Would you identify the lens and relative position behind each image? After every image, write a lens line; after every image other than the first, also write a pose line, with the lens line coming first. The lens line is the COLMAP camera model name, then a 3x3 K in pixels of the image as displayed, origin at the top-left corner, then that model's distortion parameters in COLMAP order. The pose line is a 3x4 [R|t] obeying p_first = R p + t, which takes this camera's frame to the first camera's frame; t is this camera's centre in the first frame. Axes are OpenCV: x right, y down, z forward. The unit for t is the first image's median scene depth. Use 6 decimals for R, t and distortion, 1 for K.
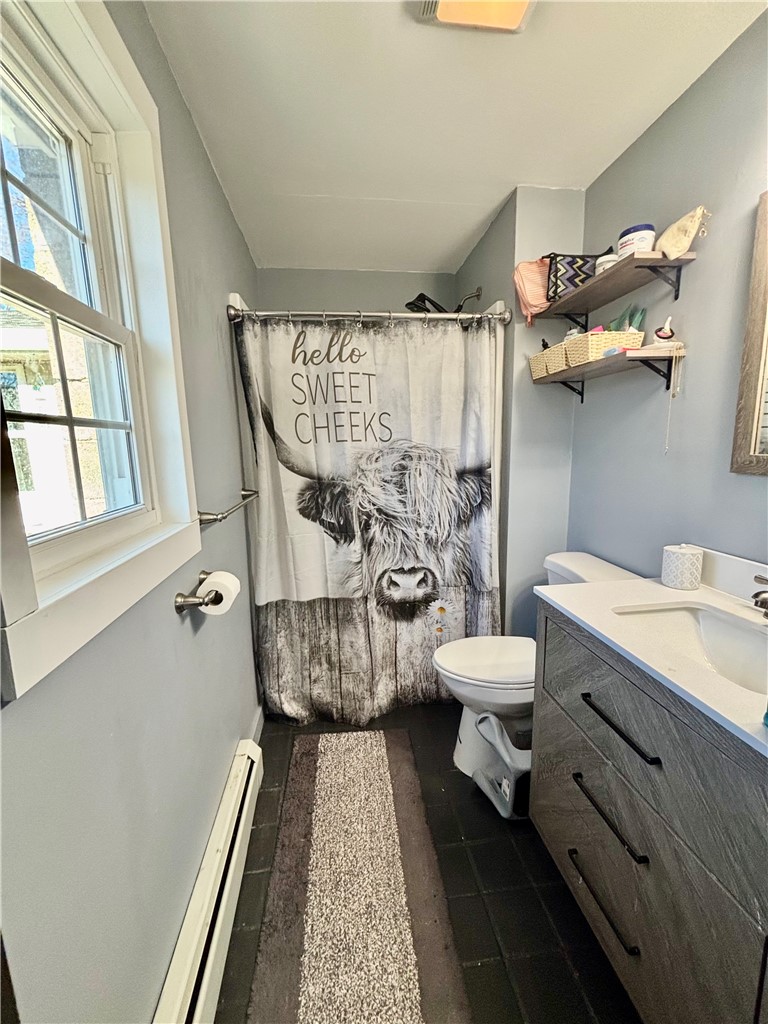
lens RADIAL K [[413.9, 0, 383.7], [0, 413.9, 513.0], [0, 0, 1]] dist [0.004215, -0.000721]
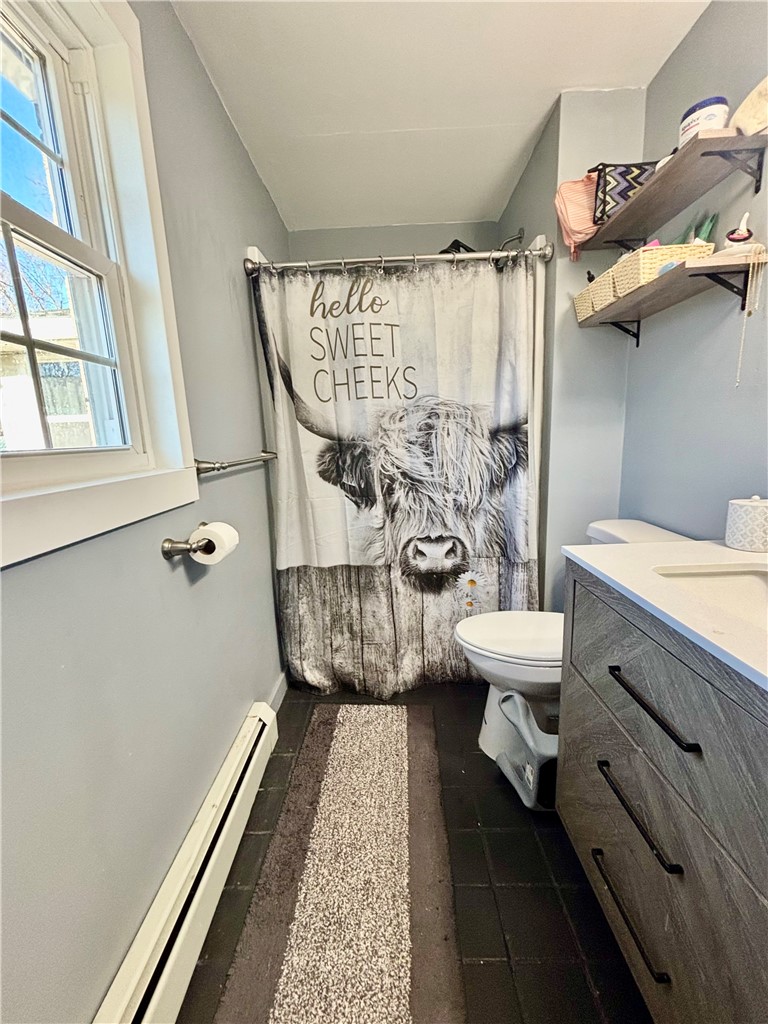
lens RADIAL K [[413.9, 0, 383.6], [0, 413.9, 511.6], [0, 0, 1]] dist [0.004215, -0.000721]
pose [[0.990144, 0.009103, -0.139760, 0.101088], [-0.005694, 0.999677, 0.024771, 0.075586], [0.139940, -0.023731, 0.989876, 0.084834]]
